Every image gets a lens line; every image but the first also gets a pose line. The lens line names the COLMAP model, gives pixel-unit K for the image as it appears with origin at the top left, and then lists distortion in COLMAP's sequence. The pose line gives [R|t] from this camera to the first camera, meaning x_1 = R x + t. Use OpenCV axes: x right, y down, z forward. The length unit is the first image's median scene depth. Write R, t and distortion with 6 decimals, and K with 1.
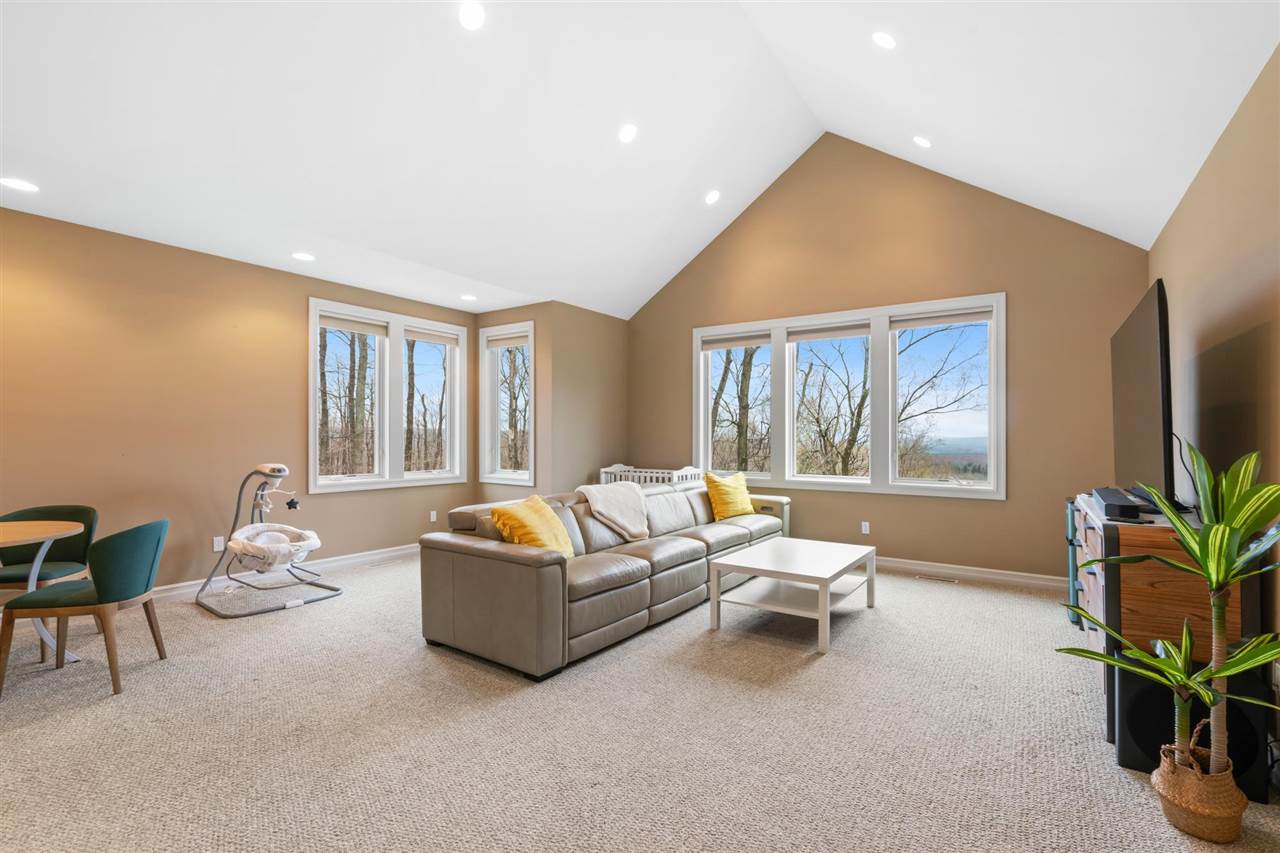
lens RADIAL K [[574.0, 0, 639.0], [0, 574.0, 438.0], [0, 0, 1]] dist [-0.007804, 0.001420]
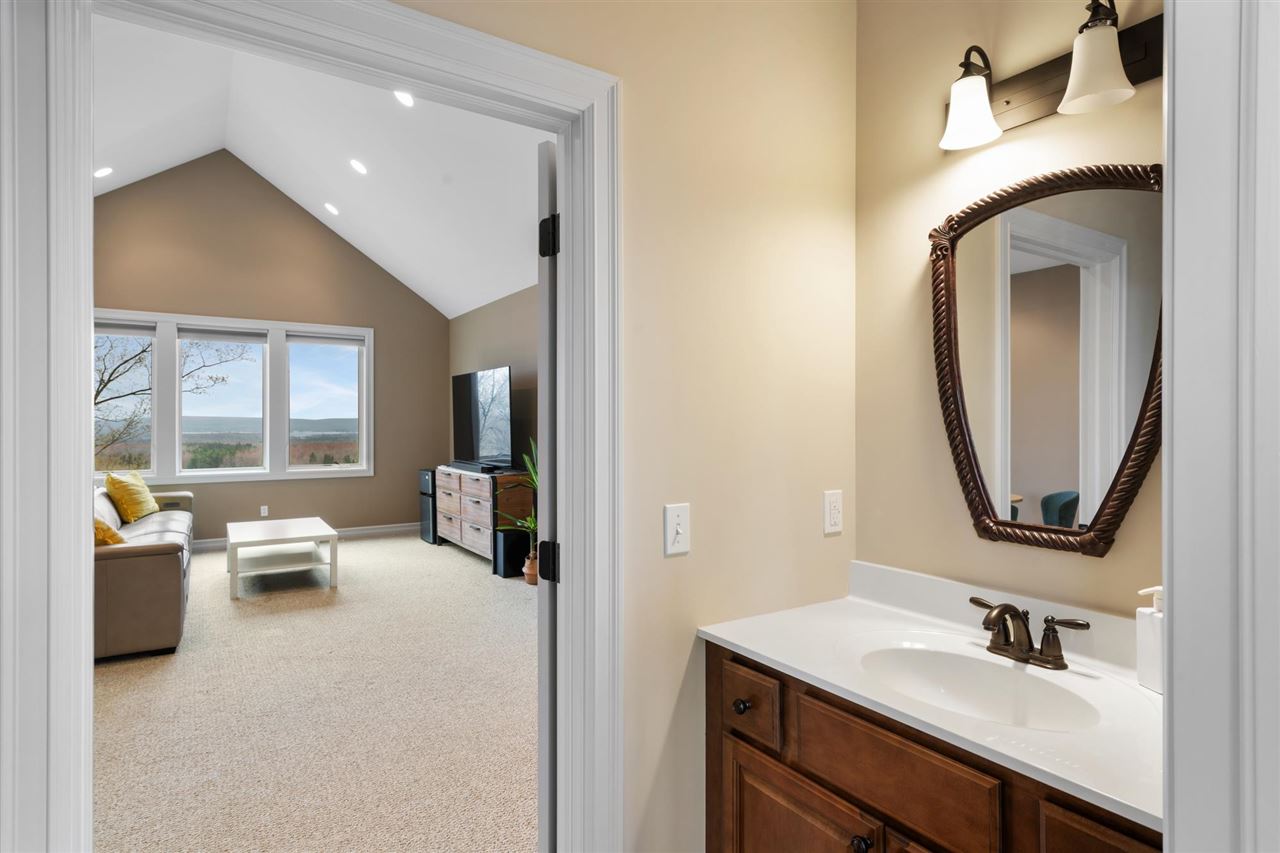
lens RADIAL K [[683.3, 0, 644.6], [0, 683.3, 418.2], [0, 0, 1]] dist [0.003721, -0.000103]
pose [[0.375755, 0.001989, 0.926717, -0.596957], [0.000997, 0.999996, -0.002550, -0.025792], [-0.926718, 0.001882, 0.375752, -0.224344]]
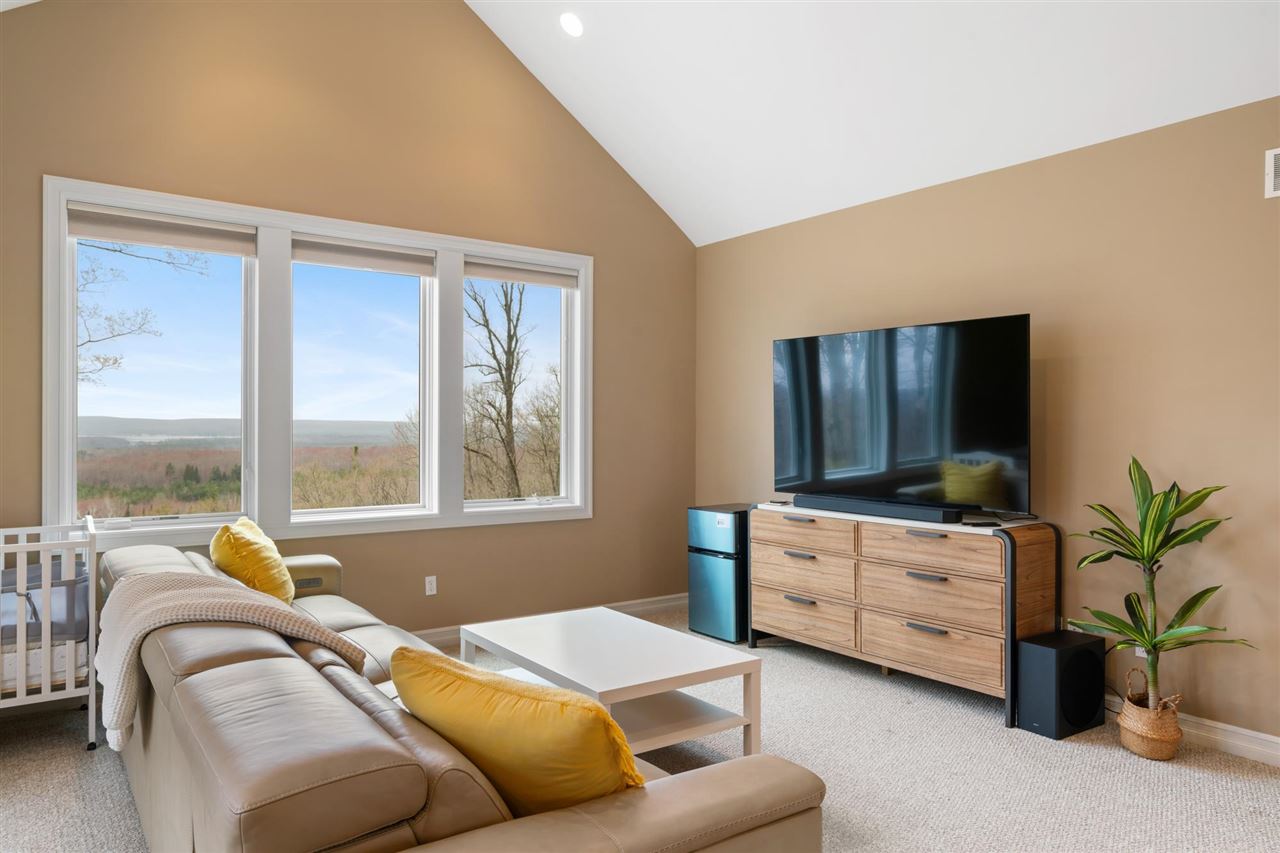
lens RADIAL K [[854.8, 0, 631.1], [0, 854.8, 416.7], [0, 0, 1]] dist [0.002321, 0.001716]
pose [[0.326895, 0.008563, 0.945022, -0.416327], [-0.005040, 0.999961, -0.007317, -0.020995], [-0.945047, -0.002371, 0.326925, 0.498265]]
